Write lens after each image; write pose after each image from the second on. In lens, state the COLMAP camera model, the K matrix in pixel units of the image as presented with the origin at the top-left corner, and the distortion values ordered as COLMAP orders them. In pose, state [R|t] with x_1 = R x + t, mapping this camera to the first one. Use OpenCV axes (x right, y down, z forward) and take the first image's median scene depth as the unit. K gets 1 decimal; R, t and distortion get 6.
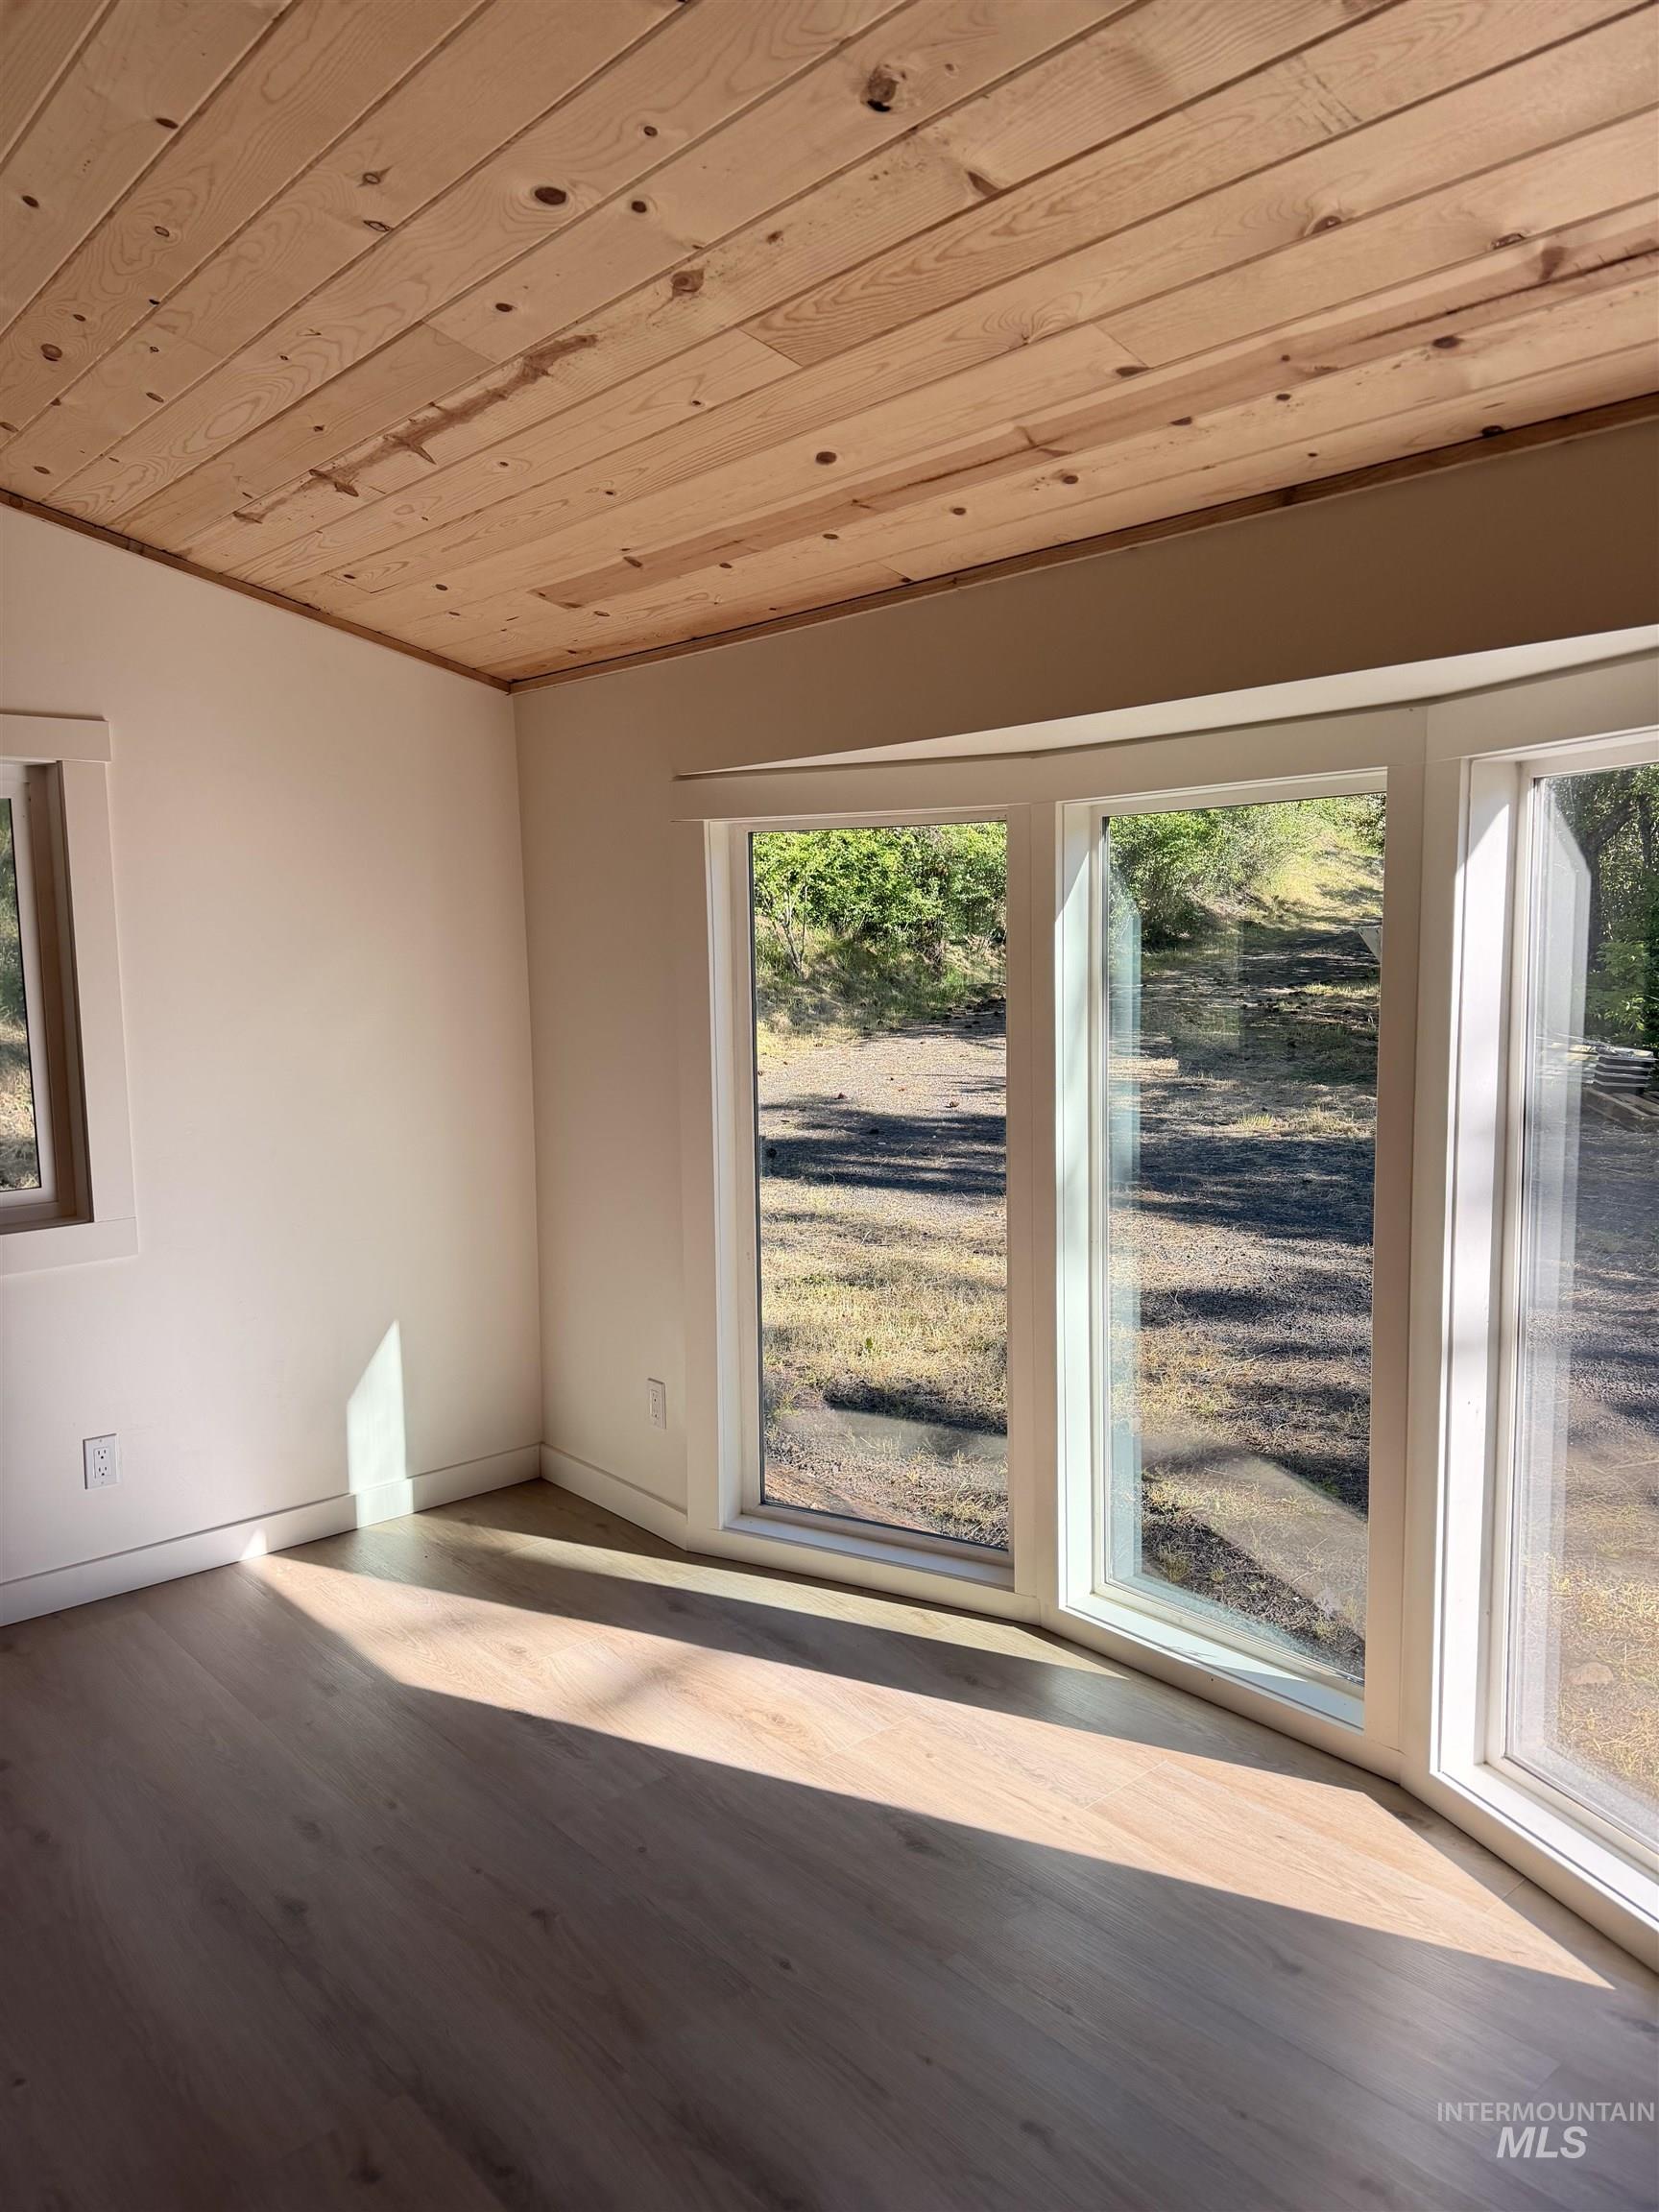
lens RADIAL K [[1557.9, 0, 829.5], [0, 1557.9, 1106.0], [0, 0, 1]] dist [0.055552, -0.070599]
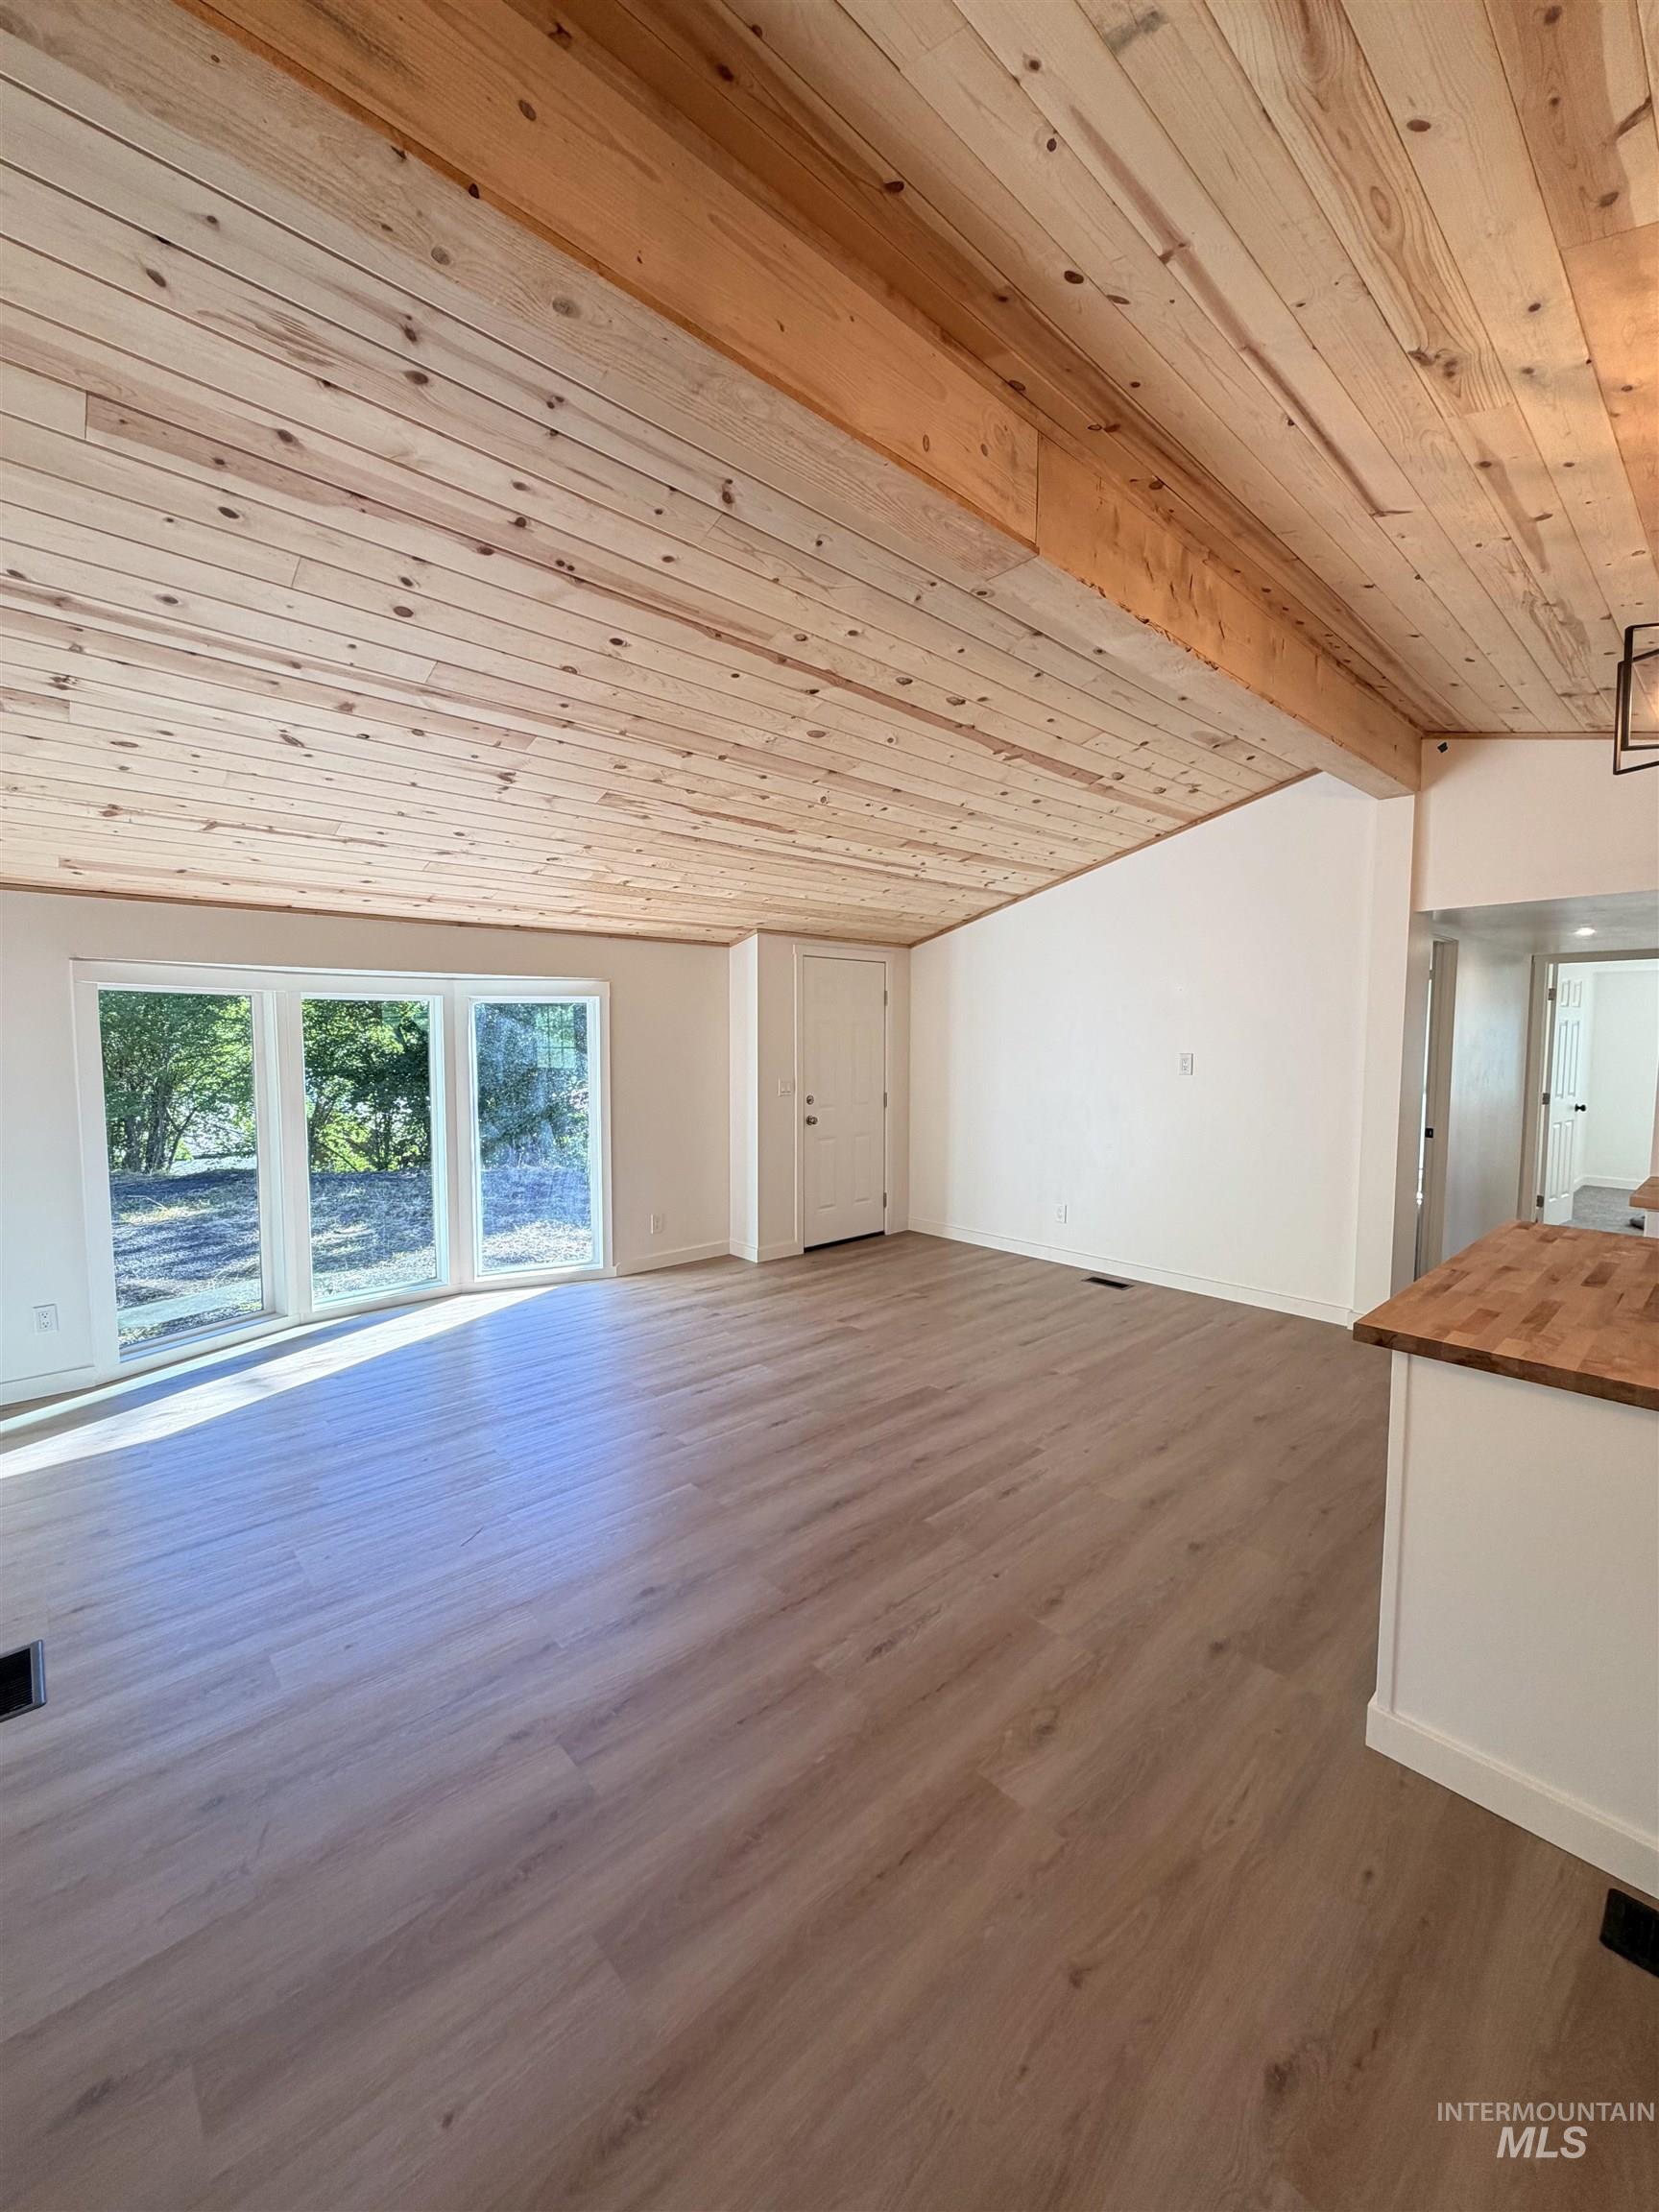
lens RADIAL K [[880.2, 0, 828.0], [0, 880.2, 1101.4], [0, 0, 1]] dist [0.000218, -0.000483]
pose [[-0.028261, -0.065855, 0.997429, -0.522300], [0.113867, 0.991120, 0.068664, -0.006698], [-0.993094, 0.115514, -0.020511, 0.068337]]
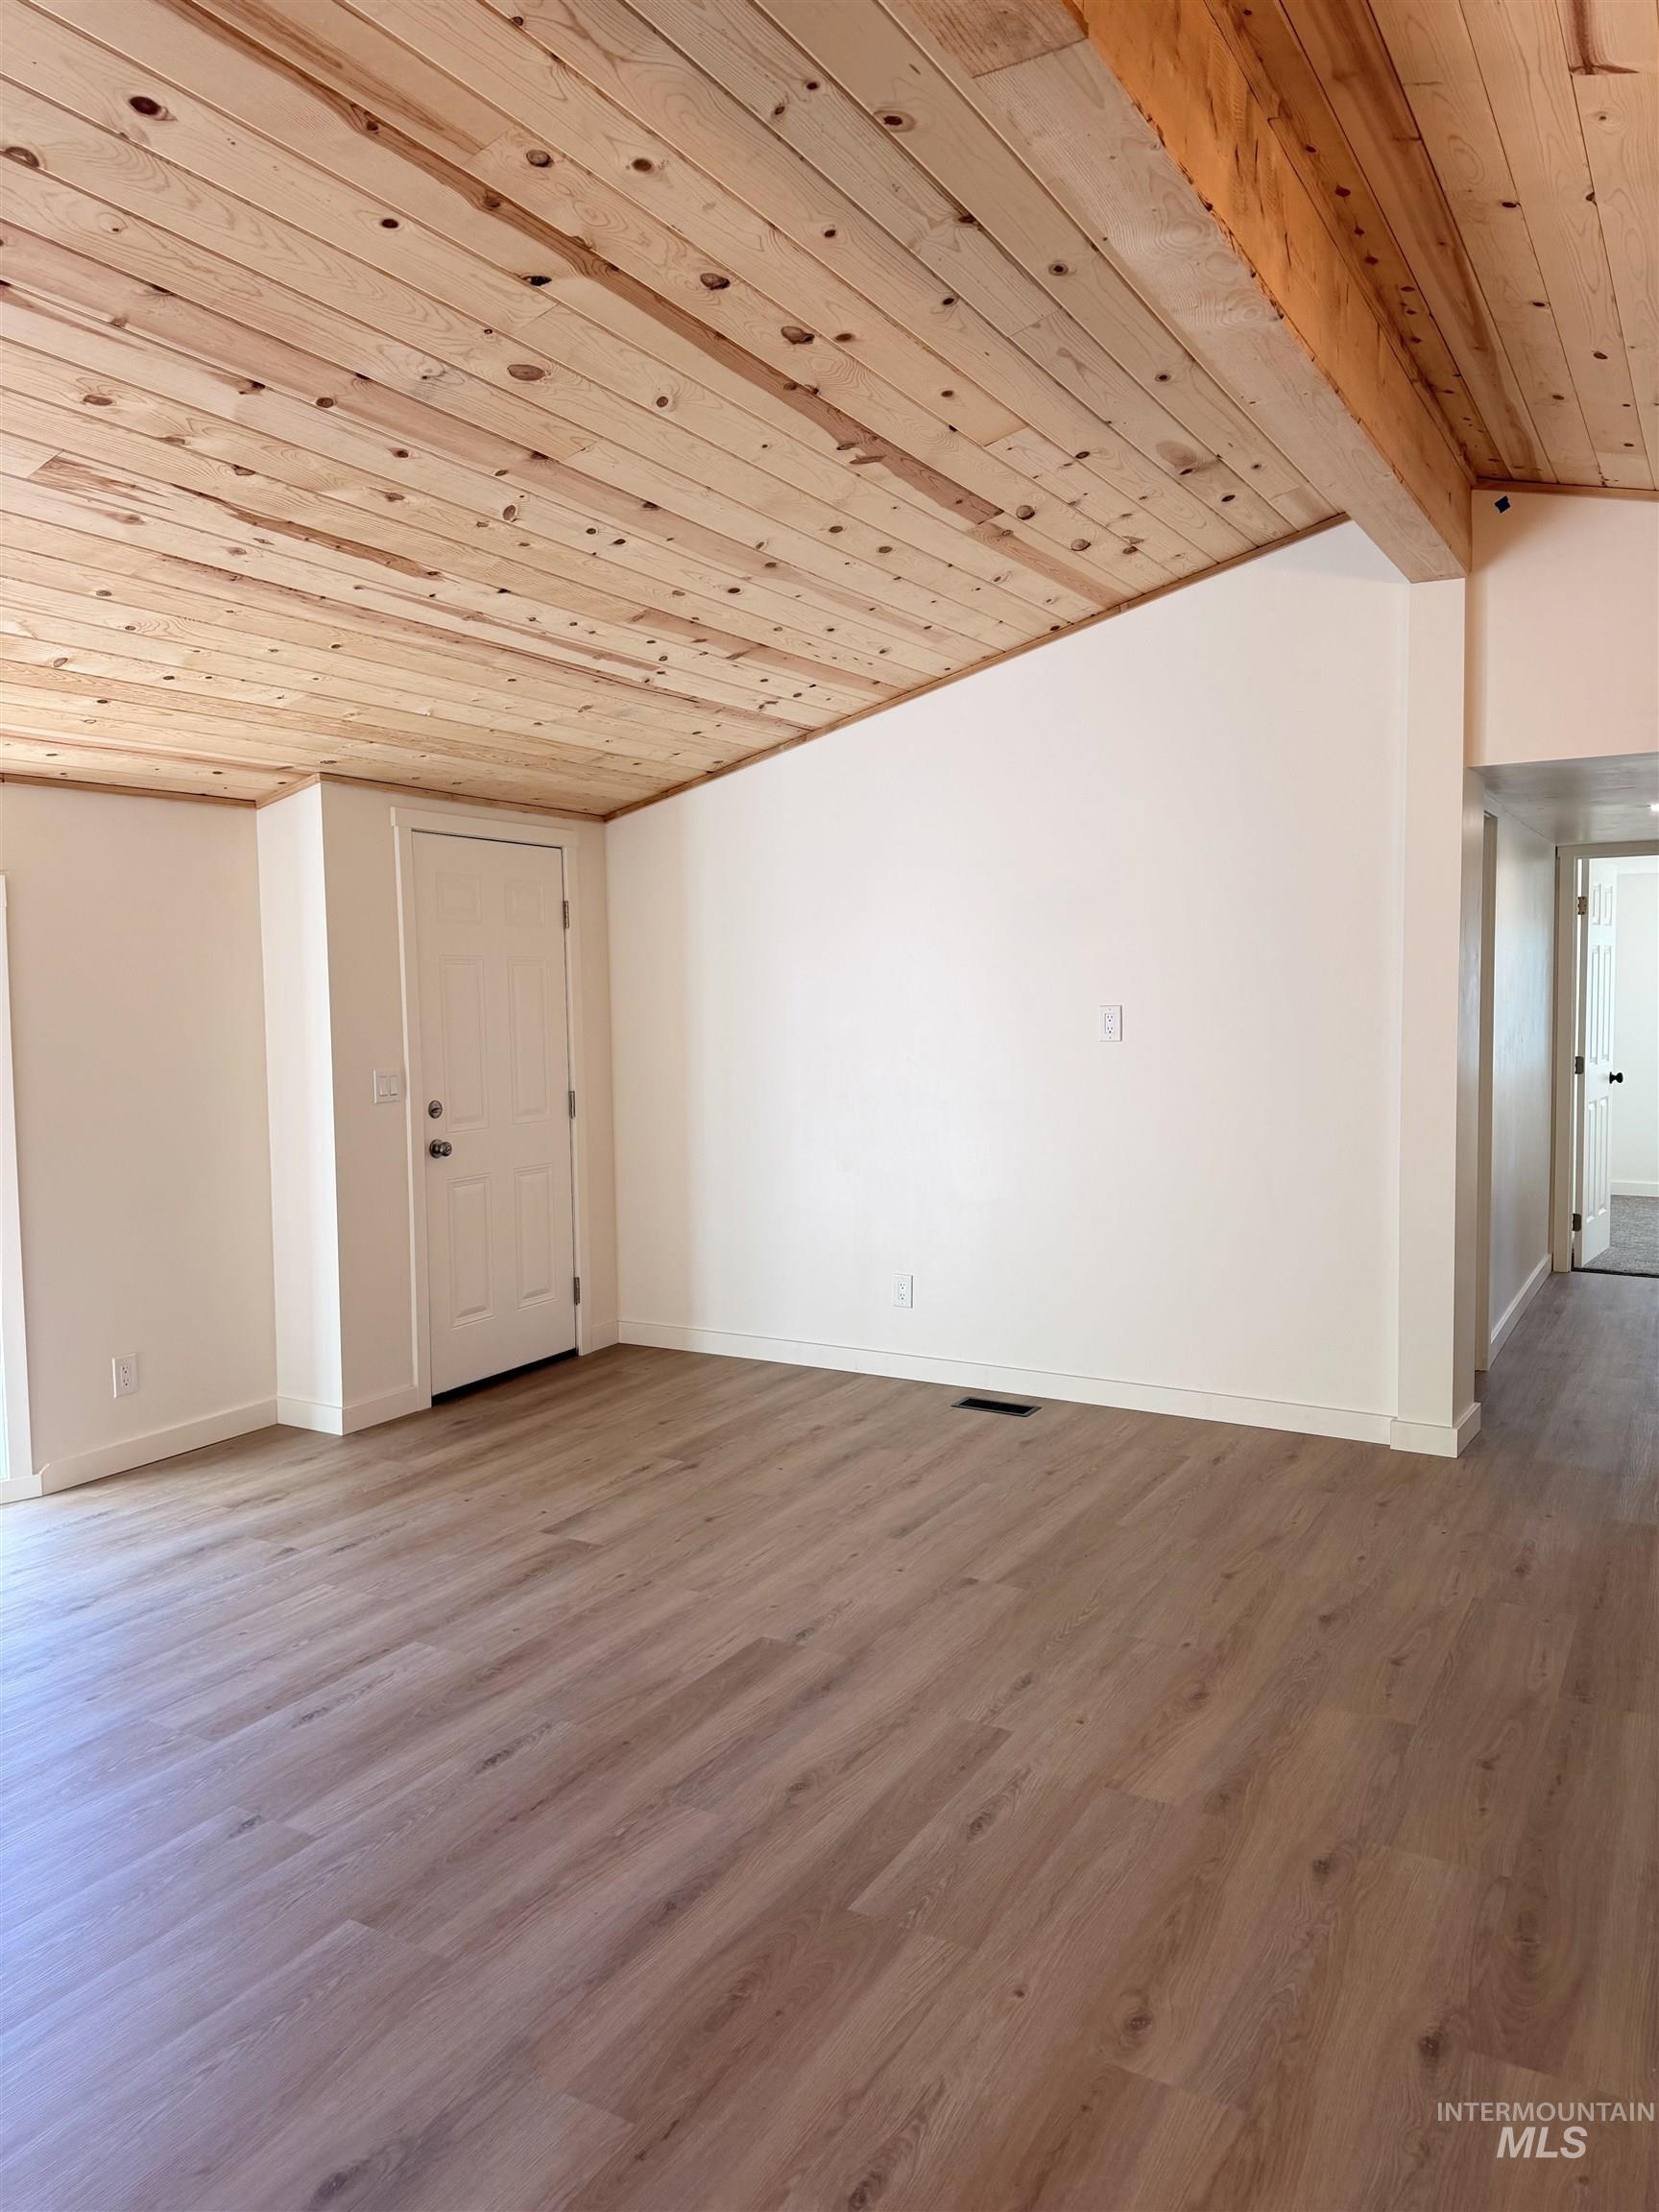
lens RADIAL K [[1557.9, 0, 829.5], [0, 1557.9, 1106.0], [0, 0, 1]] dist [0.055552, -0.070599]
pose [[-0.325201, -0.058472, 0.943836, -0.479408], [0.125617, 0.986570, 0.104401, -0.009671], [-0.937265, 0.152513, -0.313488, 0.121527]]
